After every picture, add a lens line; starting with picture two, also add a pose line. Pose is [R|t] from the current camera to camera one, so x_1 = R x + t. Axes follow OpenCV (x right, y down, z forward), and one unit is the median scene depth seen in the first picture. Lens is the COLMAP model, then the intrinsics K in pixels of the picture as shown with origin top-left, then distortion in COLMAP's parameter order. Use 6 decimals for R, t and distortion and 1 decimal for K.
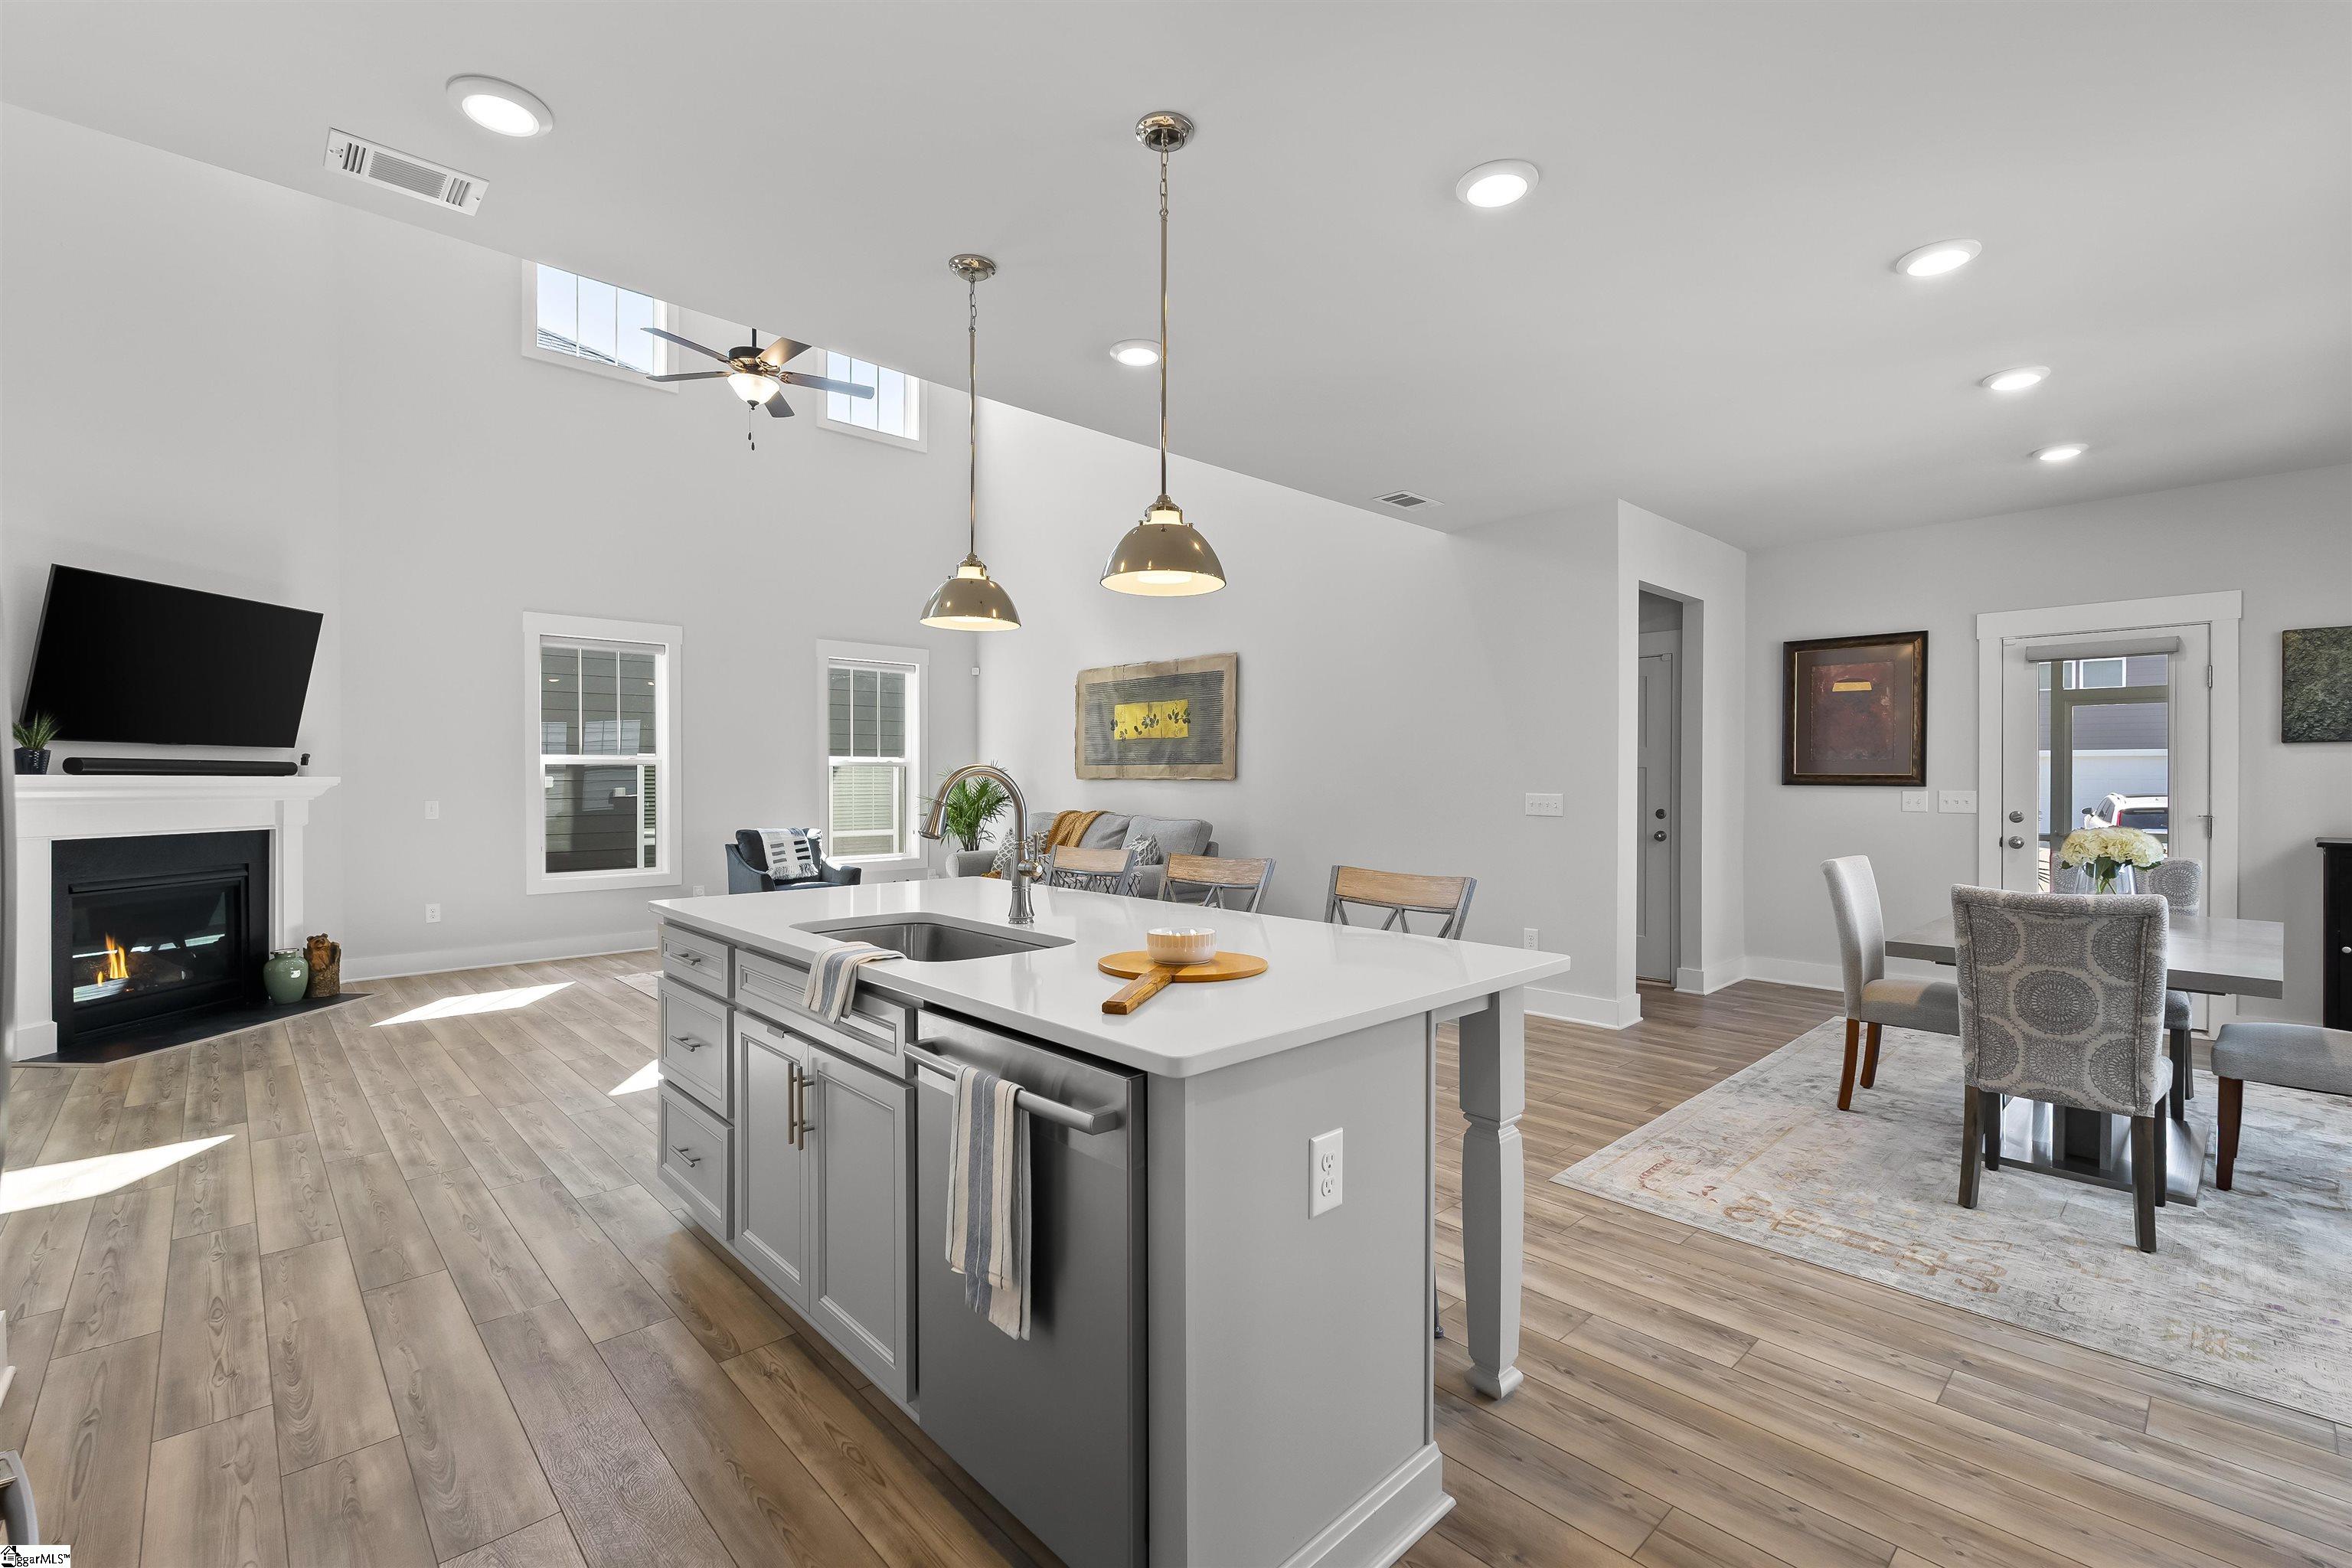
lens RADIAL K [[1032.2, 0, 1176.0], [0, 1032.2, 784.0], [0, 0, 1]] dist [-0.005099, -0.000811]
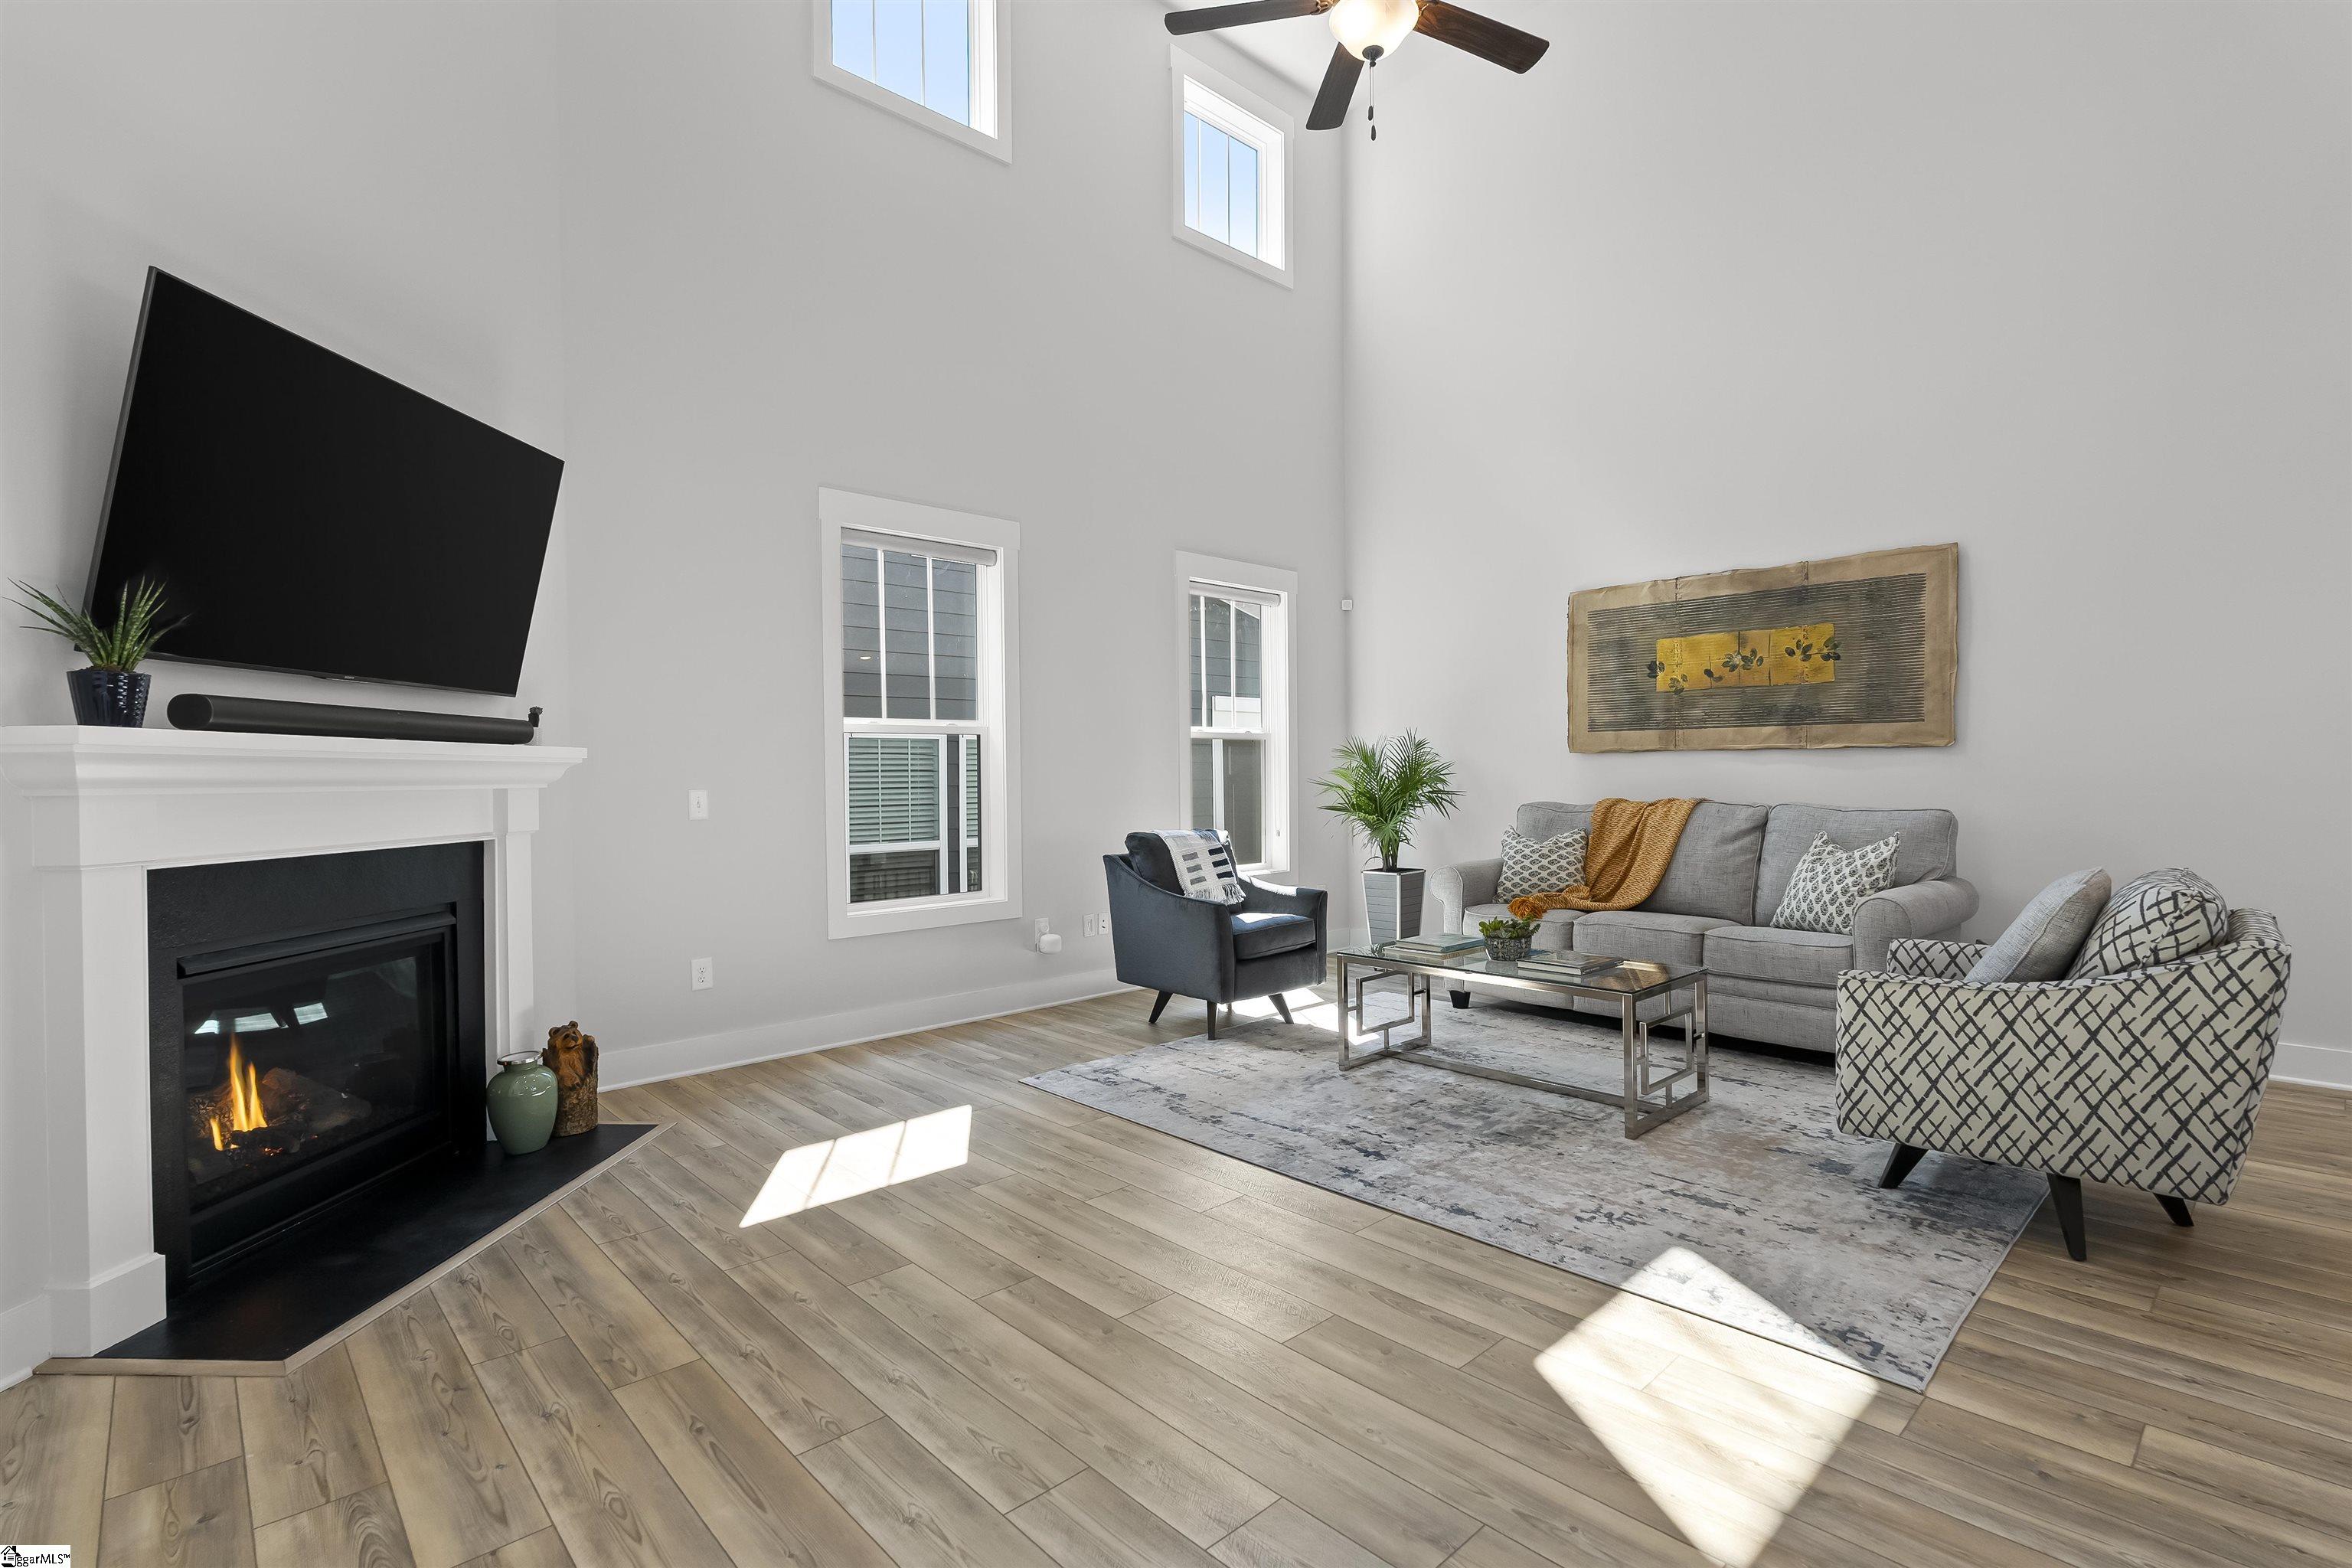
lens RADIAL K [[1094.4, 0, 1176.0], [0, 1094.4, 784.0], [0, 0, 1]] dist [-0.010891, 0.000753]
pose [[0.999944, -0.009511, -0.004614, -0.400713], [0.009531, 0.999946, 0.004174, 0.011754], [0.004574, -0.004218, 0.999981, 0.324688]]
